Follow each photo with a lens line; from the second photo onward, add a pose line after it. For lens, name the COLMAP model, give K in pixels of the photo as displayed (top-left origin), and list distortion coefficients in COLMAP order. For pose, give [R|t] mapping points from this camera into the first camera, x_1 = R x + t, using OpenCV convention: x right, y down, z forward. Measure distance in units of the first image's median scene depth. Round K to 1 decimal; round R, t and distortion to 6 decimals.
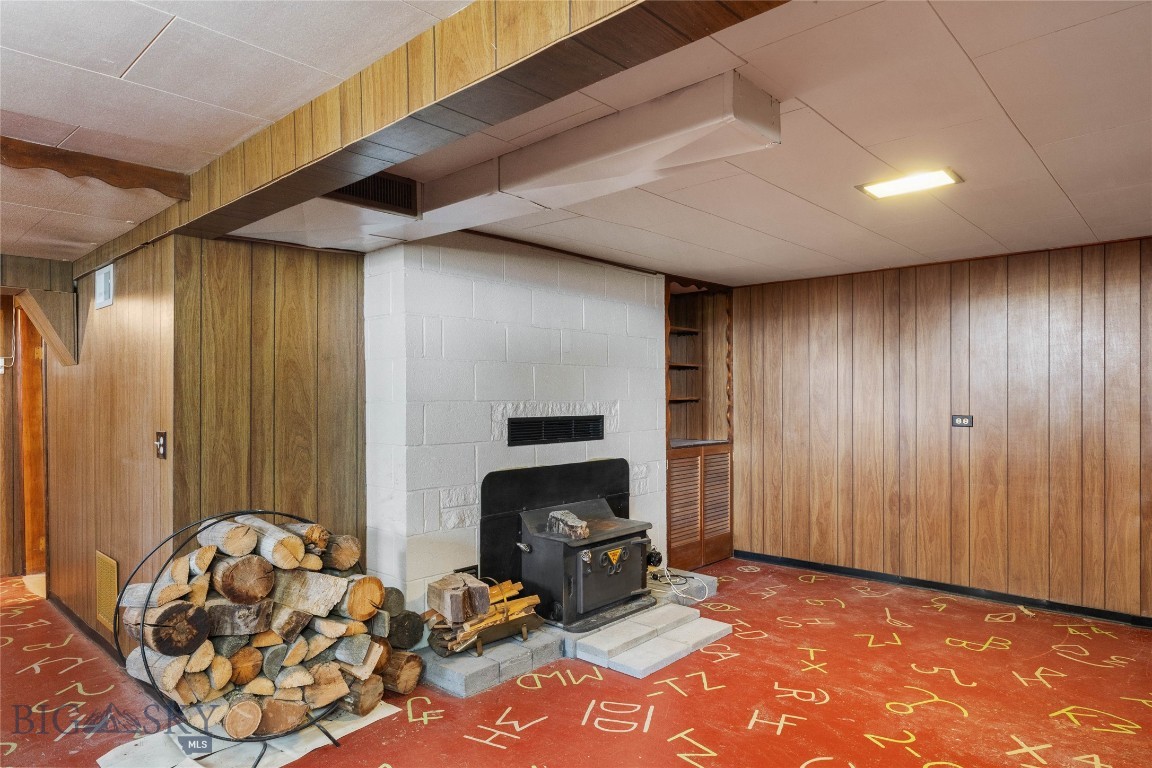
lens RADIAL K [[684.2, 0, 577.3], [0, 684.2, 394.8], [0, 0, 1]] dist [-0.002330, 0.001821]
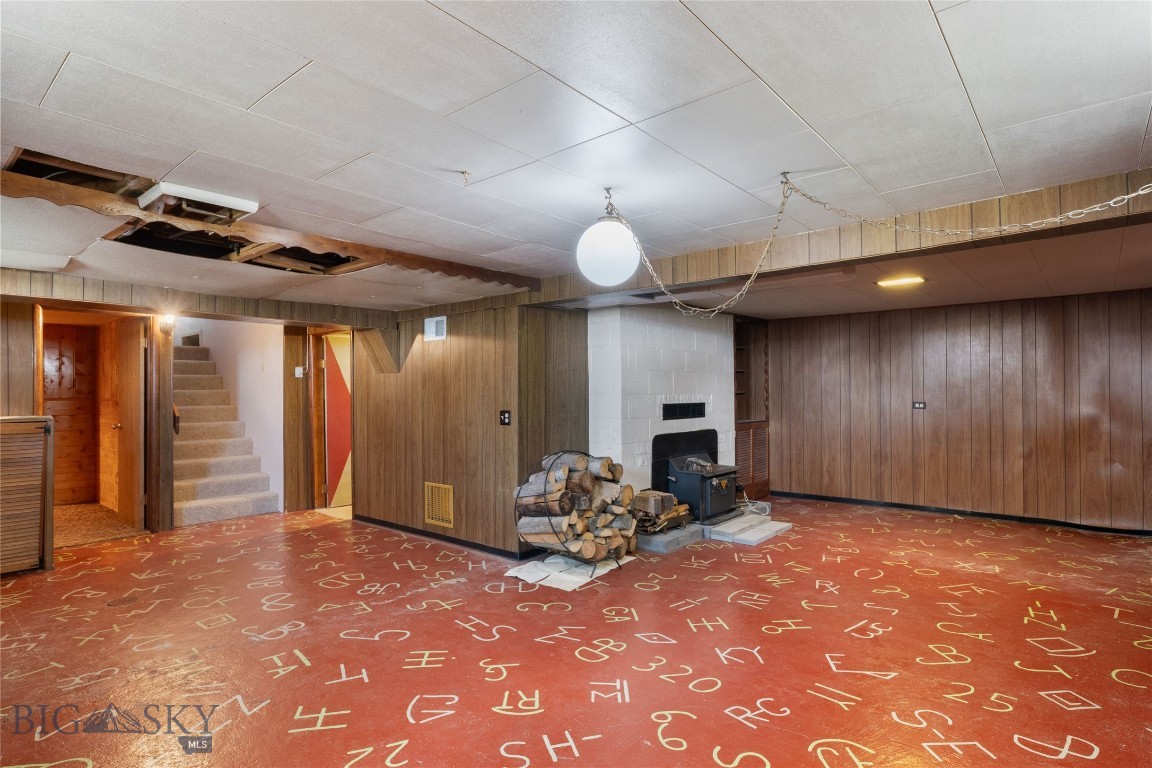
lens RADIAL K [[610.8, 0, 574.1], [0, 610.8, 383.1], [0, 0, 1]] dist [-0.003548, 0.004681]
pose [[0.999497, -0.002219, 0.031630, -0.338903], [0.002552, 0.999942, -0.010487, -0.002328], [-0.031605, 0.010563, 0.999445, -0.478650]]
